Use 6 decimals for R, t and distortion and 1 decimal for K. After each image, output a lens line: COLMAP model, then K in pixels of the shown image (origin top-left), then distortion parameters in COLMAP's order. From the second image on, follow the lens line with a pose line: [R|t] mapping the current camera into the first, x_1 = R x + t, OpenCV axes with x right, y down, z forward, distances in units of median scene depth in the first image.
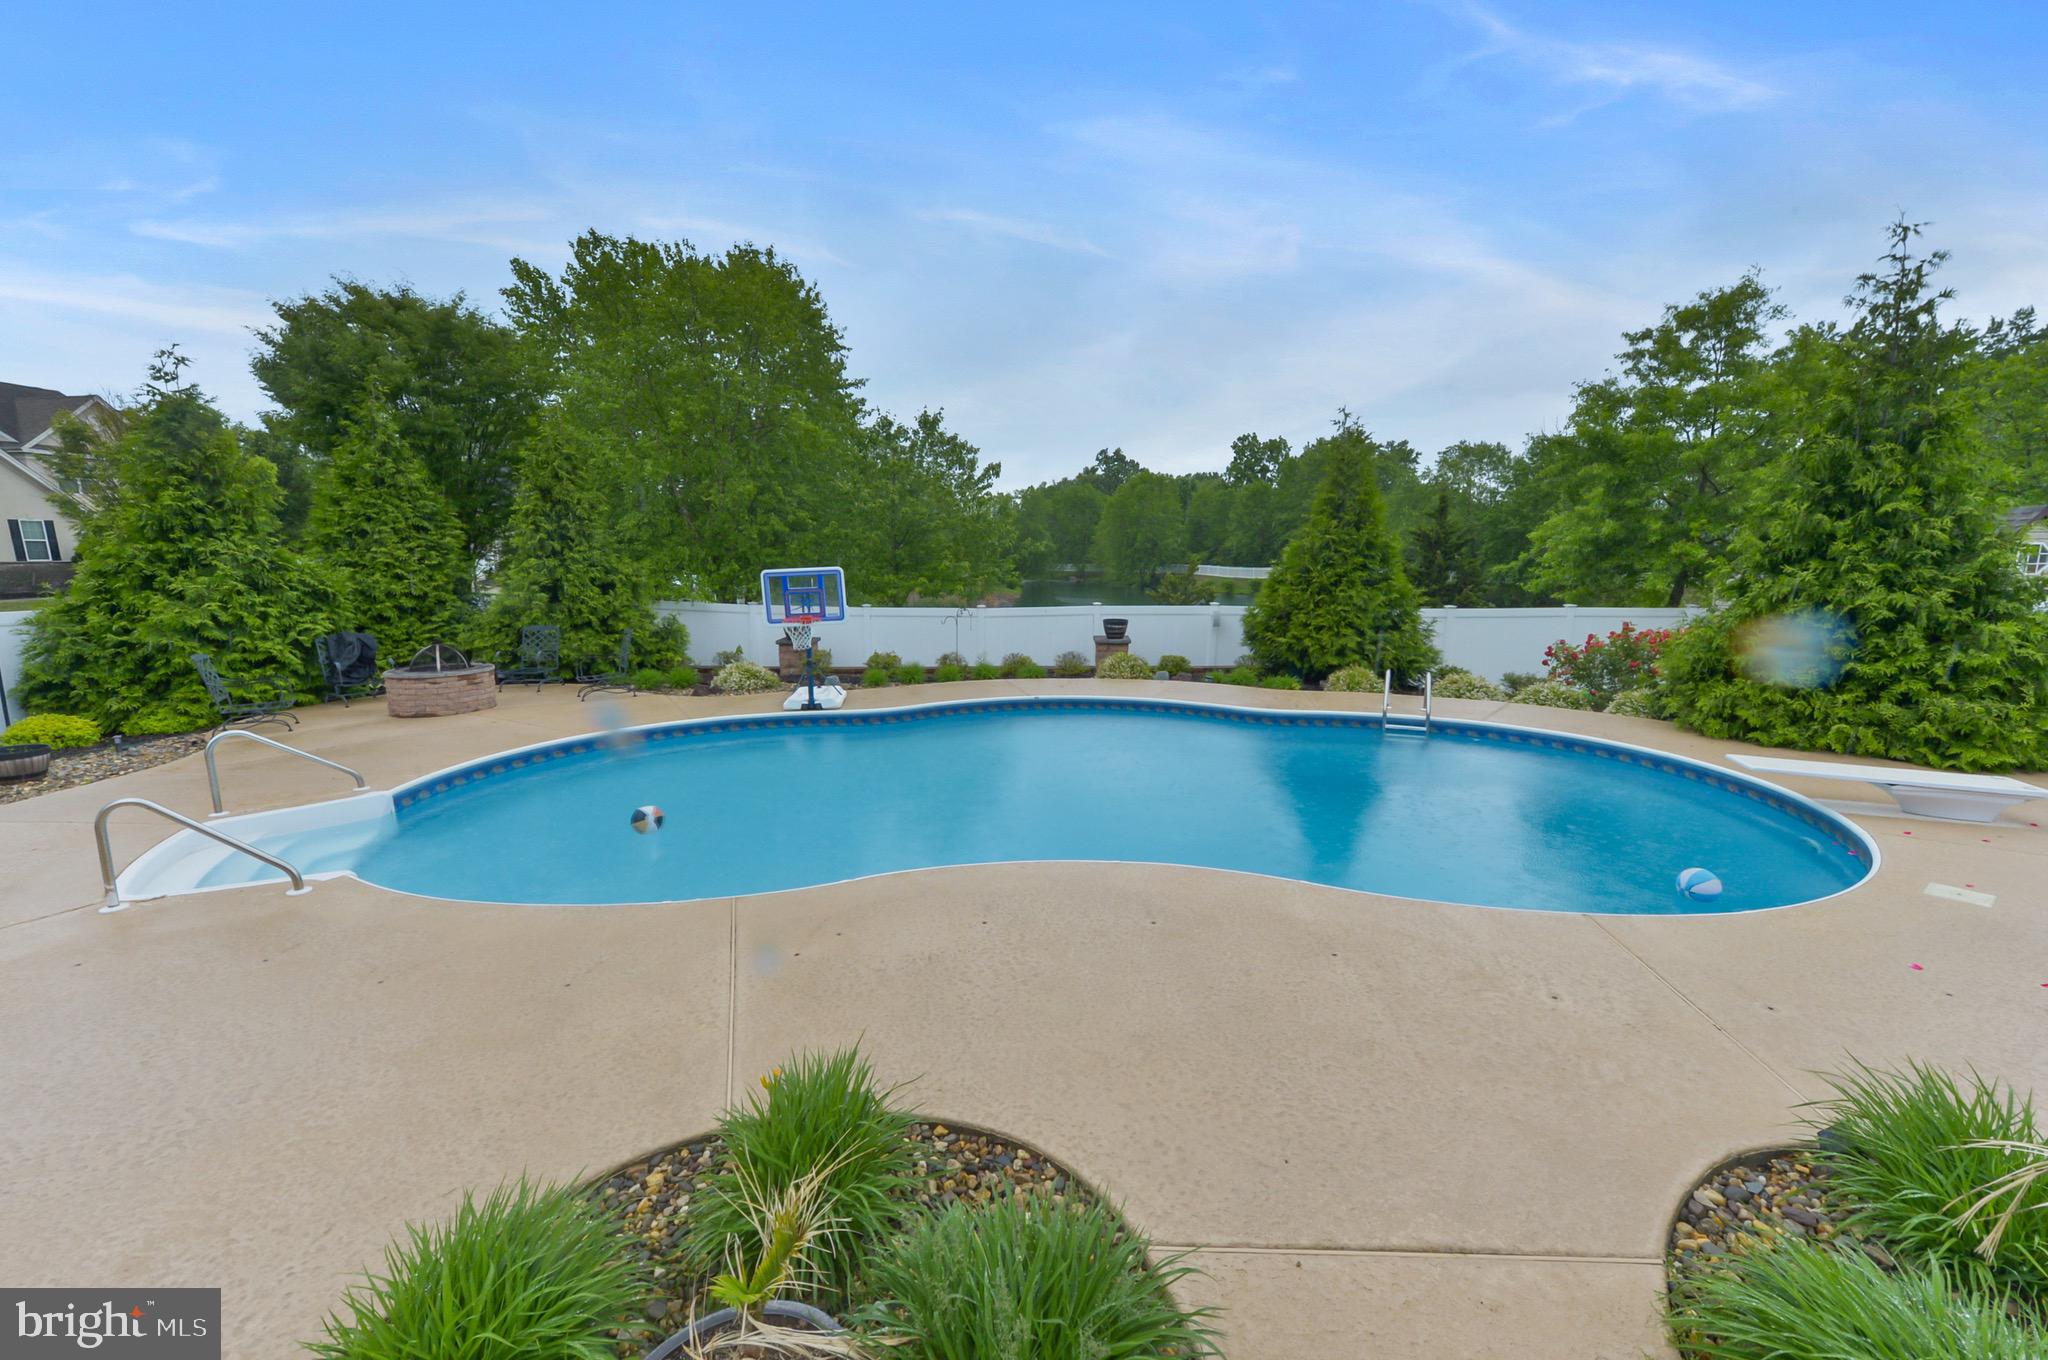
lens RADIAL K [[812.7, 0, 1028.7], [0, 812.7, 688.9], [0, 0, 1]] dist [0.009142, -0.000685]
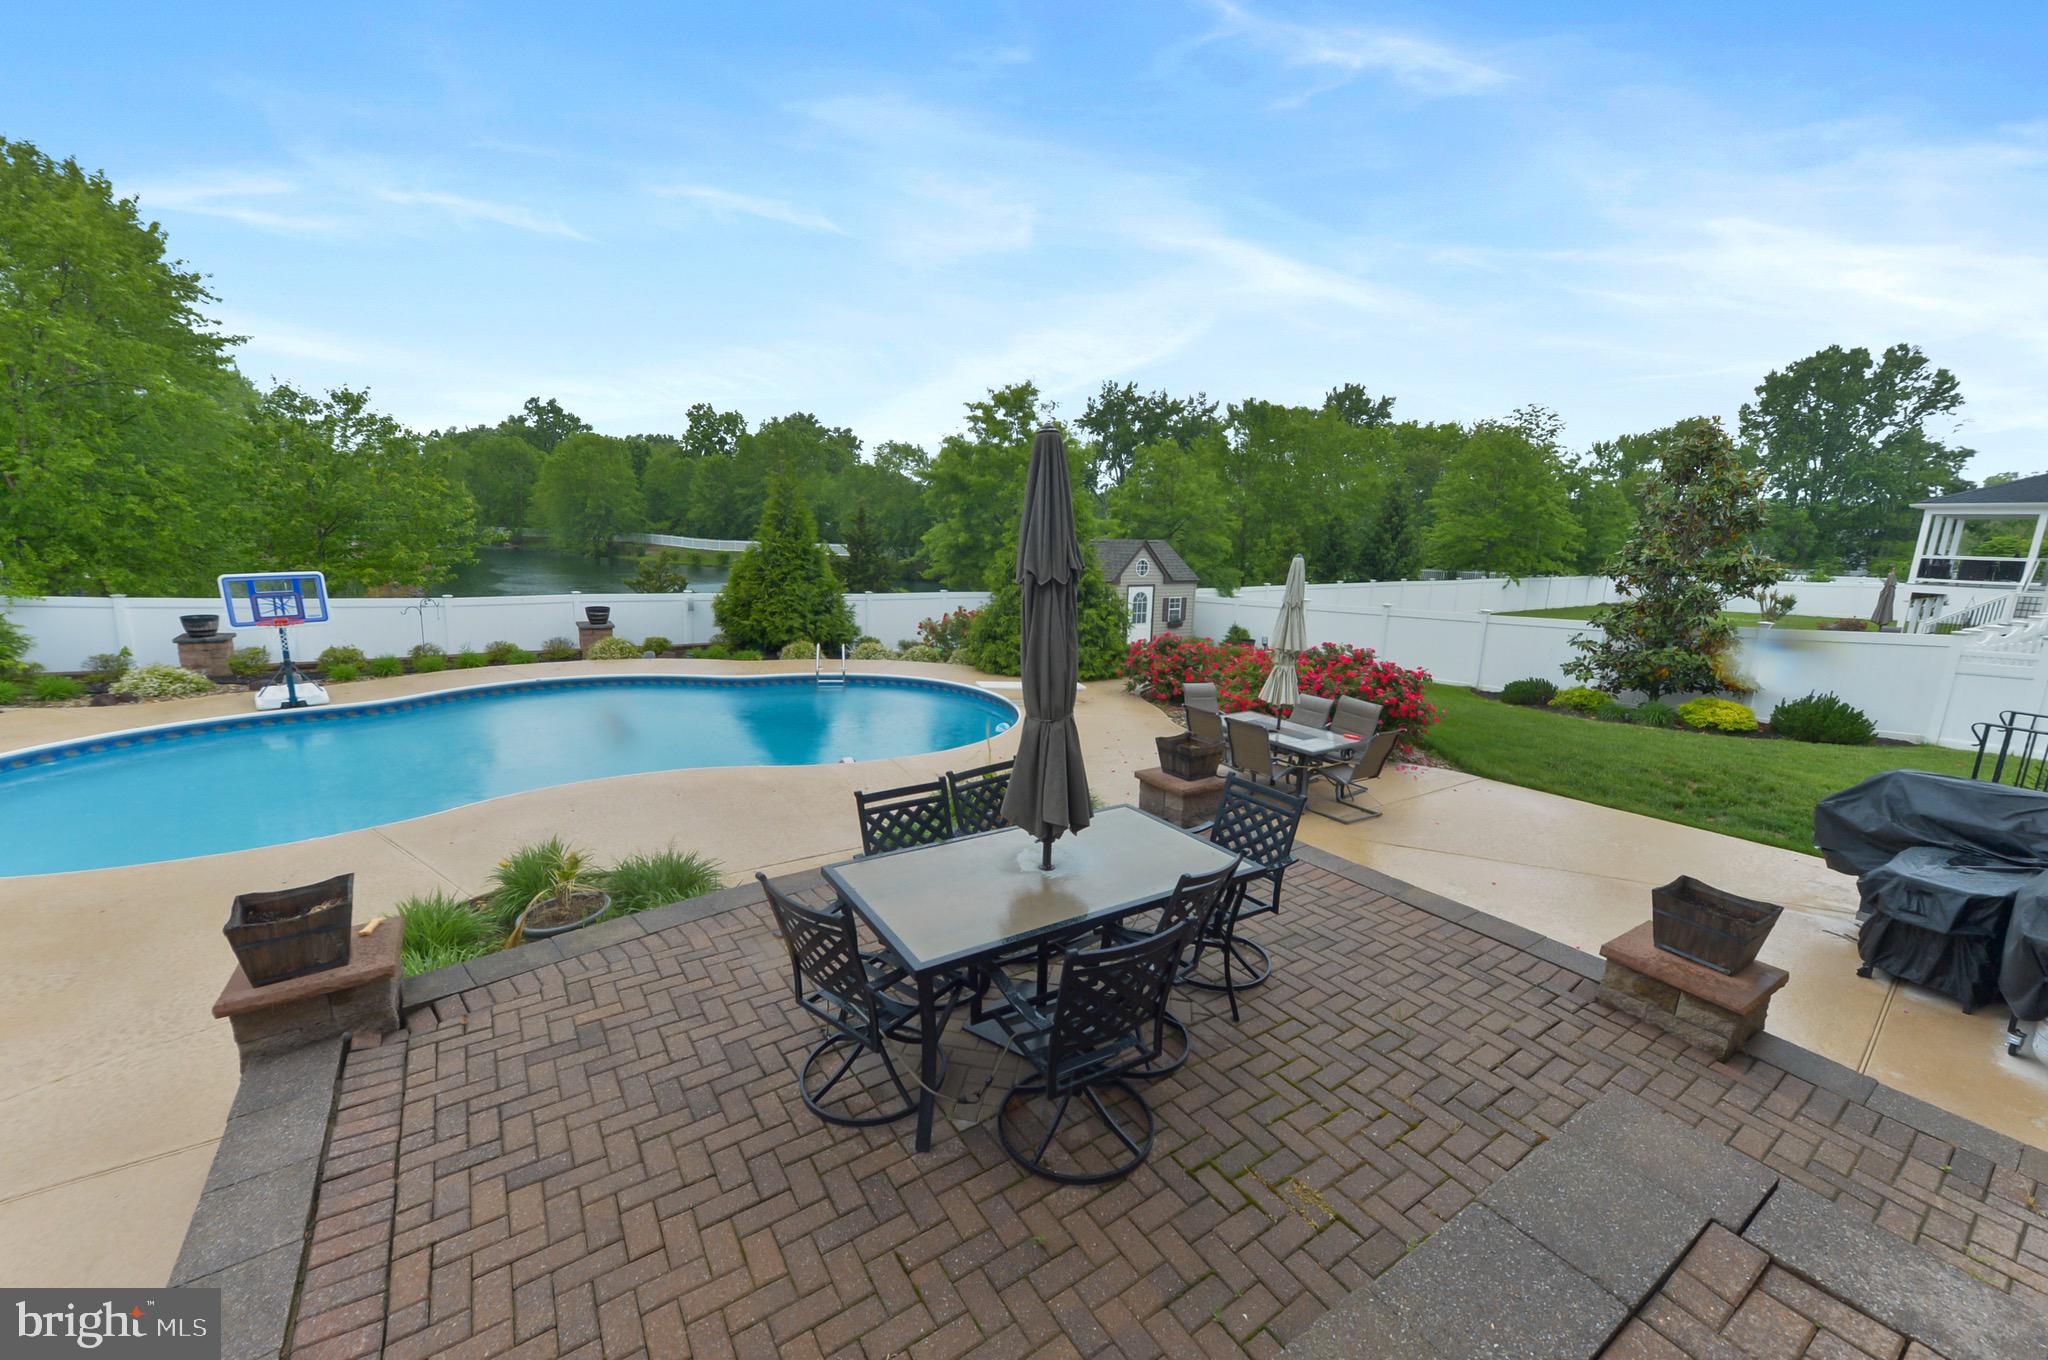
lens RADIAL K [[812.7, 0, 1034.6], [0, 812.7, 689.0], [0, 0, 1]] dist [0.009142, -0.000685]
pose [[0.807239, -0.081577, 0.584560, -0.074599], [0.056583, 0.996537, 0.060932, -0.005546], [-0.587506, -0.016110, 0.809060, -0.282507]]
